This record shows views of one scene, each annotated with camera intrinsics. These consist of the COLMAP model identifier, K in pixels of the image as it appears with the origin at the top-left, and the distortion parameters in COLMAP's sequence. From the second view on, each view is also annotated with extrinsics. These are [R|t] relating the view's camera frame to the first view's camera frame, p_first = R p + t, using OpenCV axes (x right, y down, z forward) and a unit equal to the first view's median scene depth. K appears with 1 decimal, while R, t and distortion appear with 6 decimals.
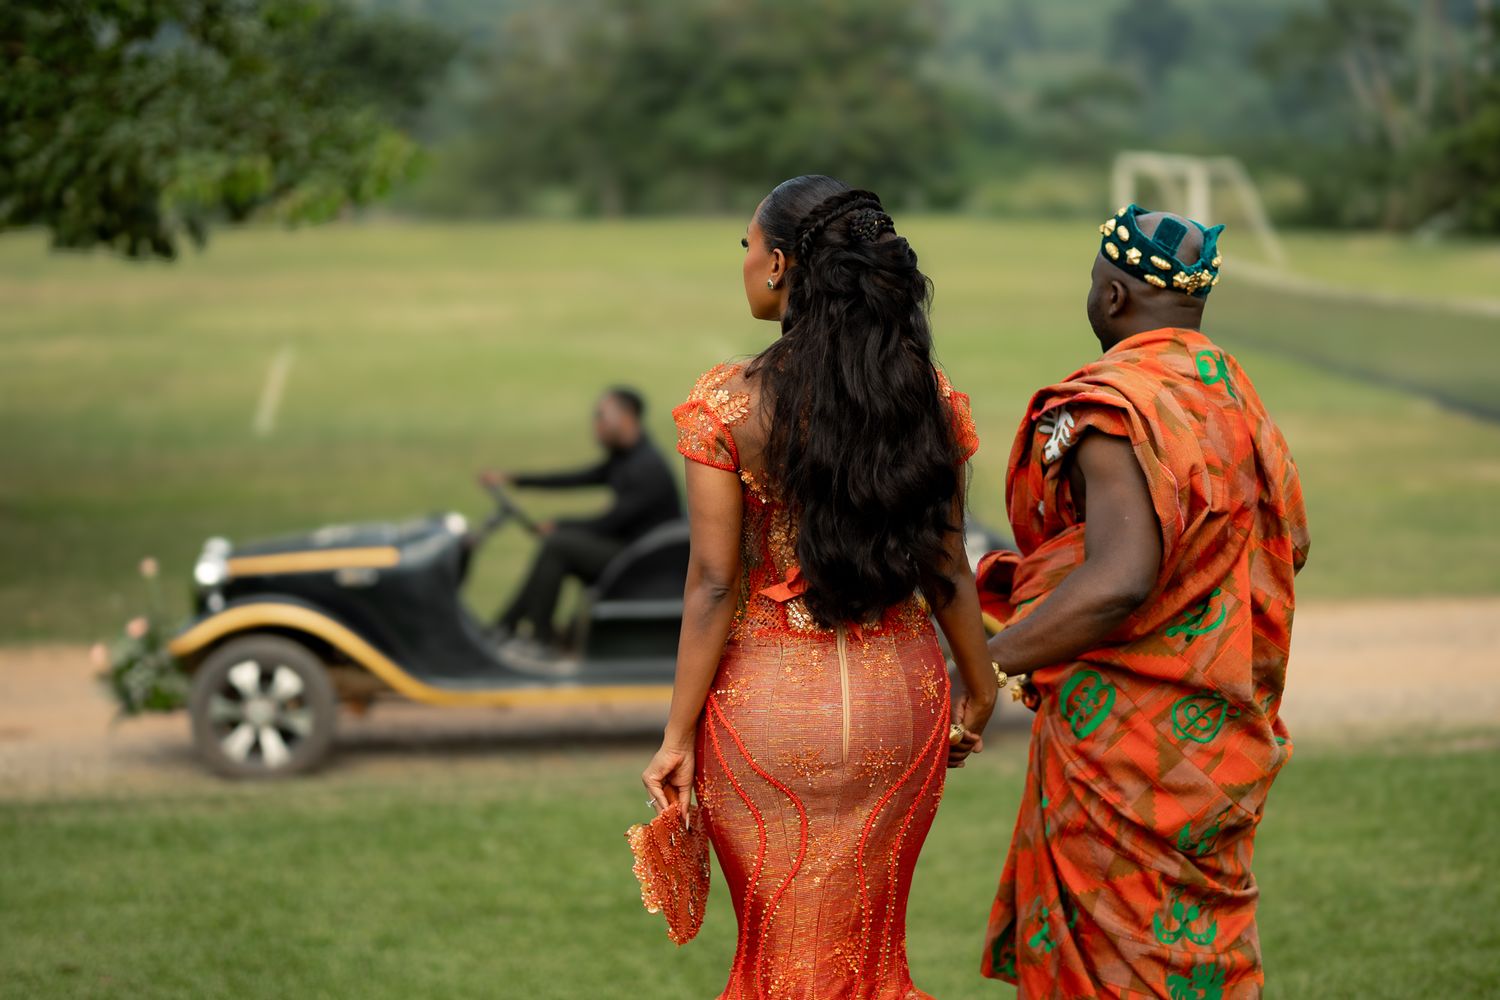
lens RADIAL K [[3929.2, 0, 764.1], [0, 3929.2, 536.1], [0, 0, 1]] dist [0.075662, 0.000000]
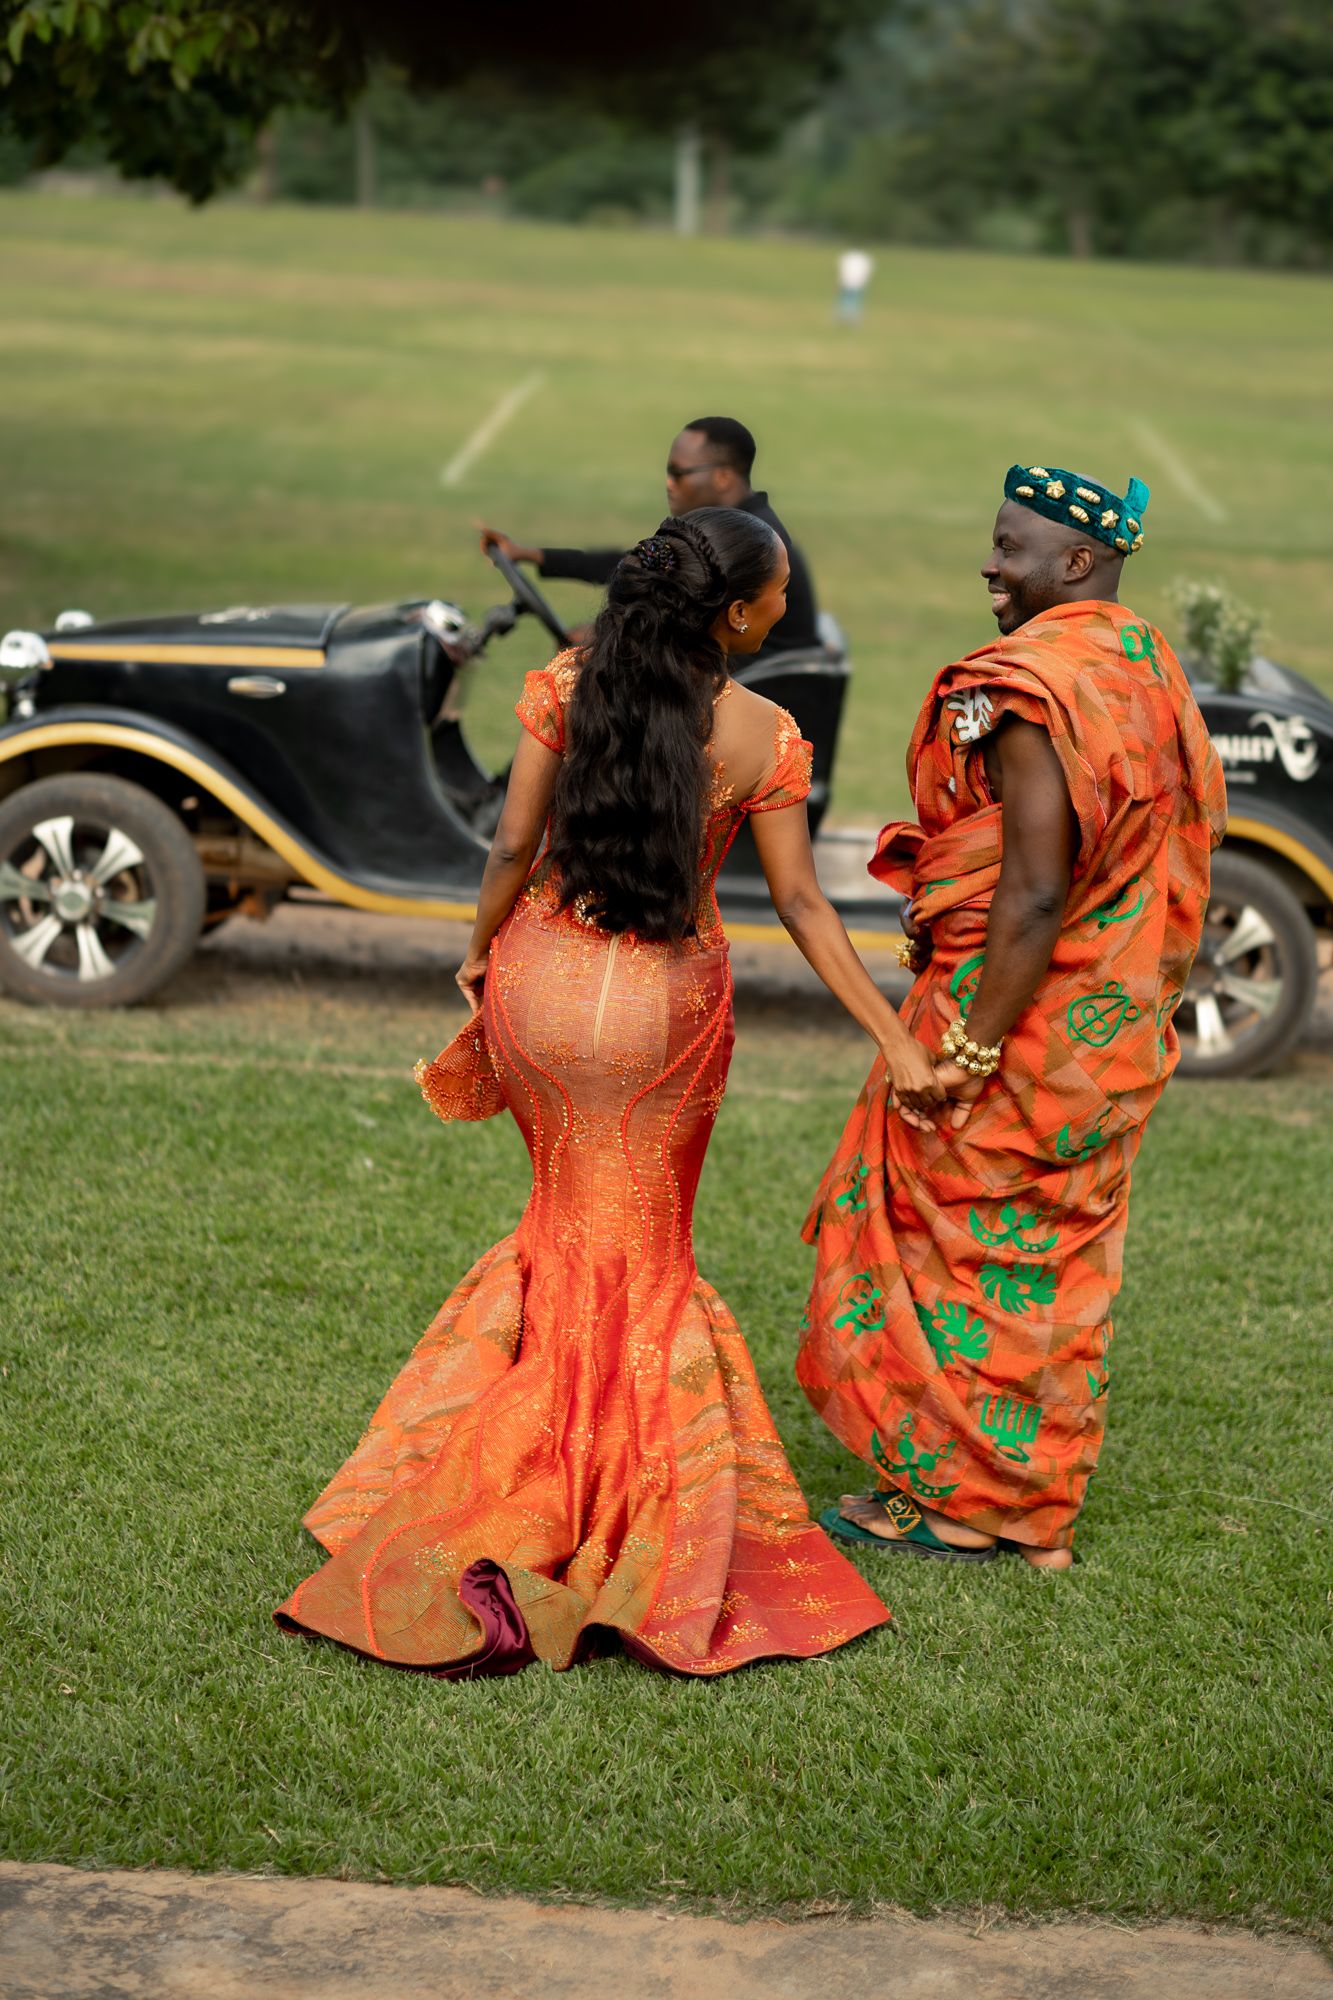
lens RADIAL K [[5238.9, 0, 674.1], [0, 5238.9, 993.1], [0, 0, 1]] dist [0.075662, 0.000000]
pose [[0.988579, 0.106555, -0.106568, 0.048858], [-0.100057, 0.992884, 0.064581, -0.001801], [0.112691, -0.053181, 0.992206, 0.191612]]
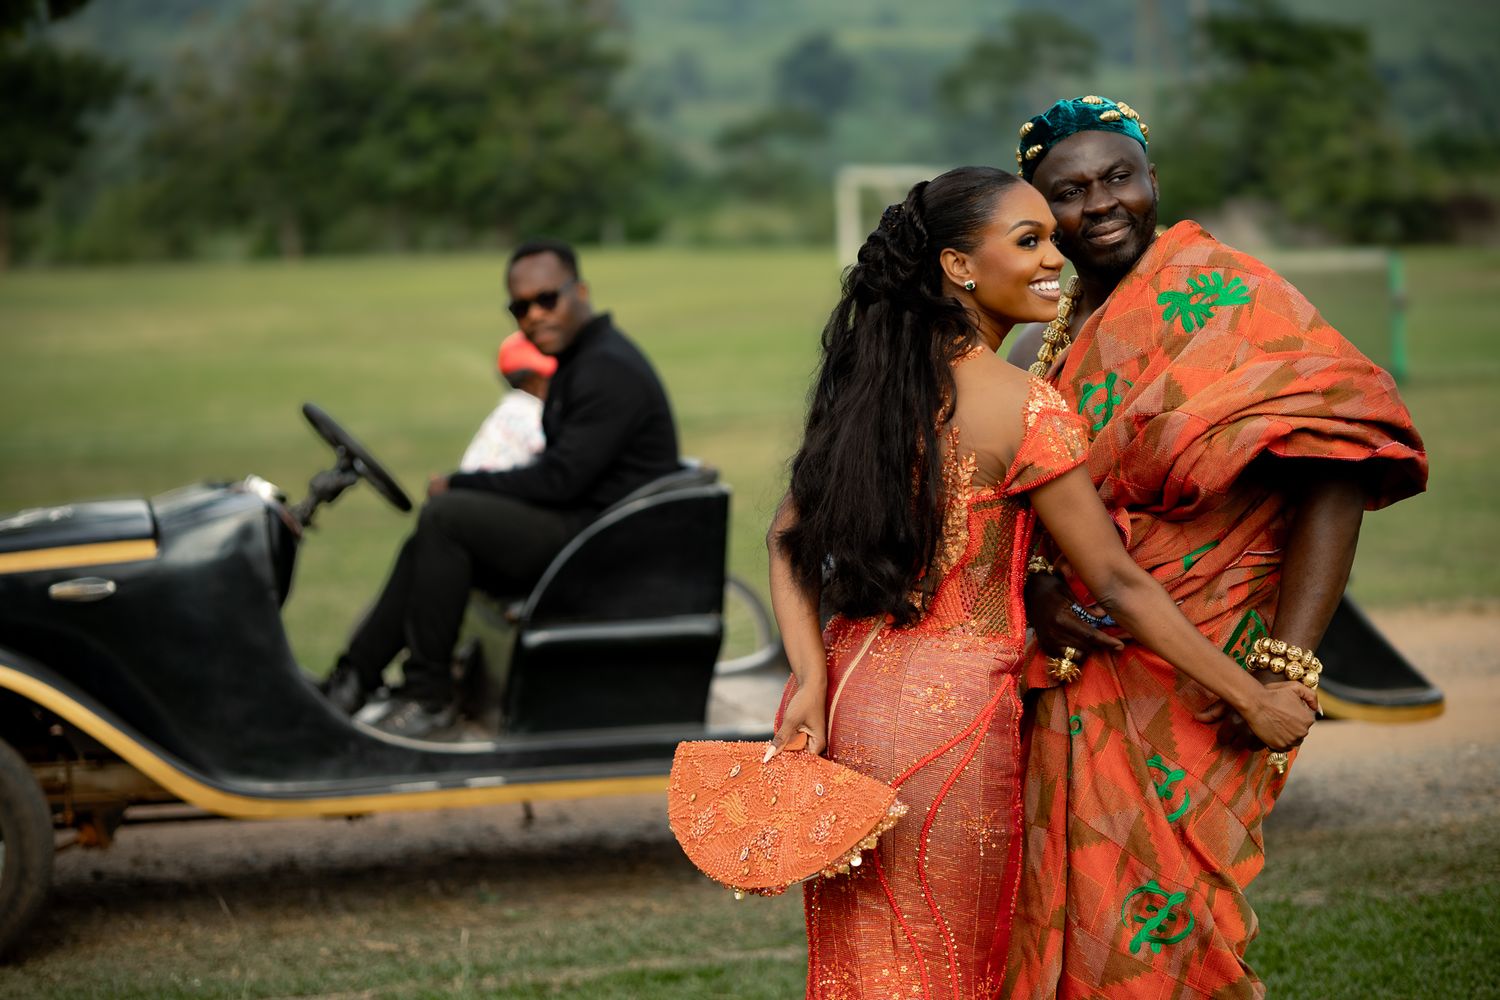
lens RADIAL K [[3929.2, 0, 848.0], [0, 3929.2, 477.6], [0, 0, 1]] dist [0.075662, 0.000000]
pose [[0.994170, -0.024292, 0.105048, -0.053201], [0.027279, 0.999261, -0.027090, 0.011638], [-0.104312, 0.029798, 0.994098, 0.424415]]
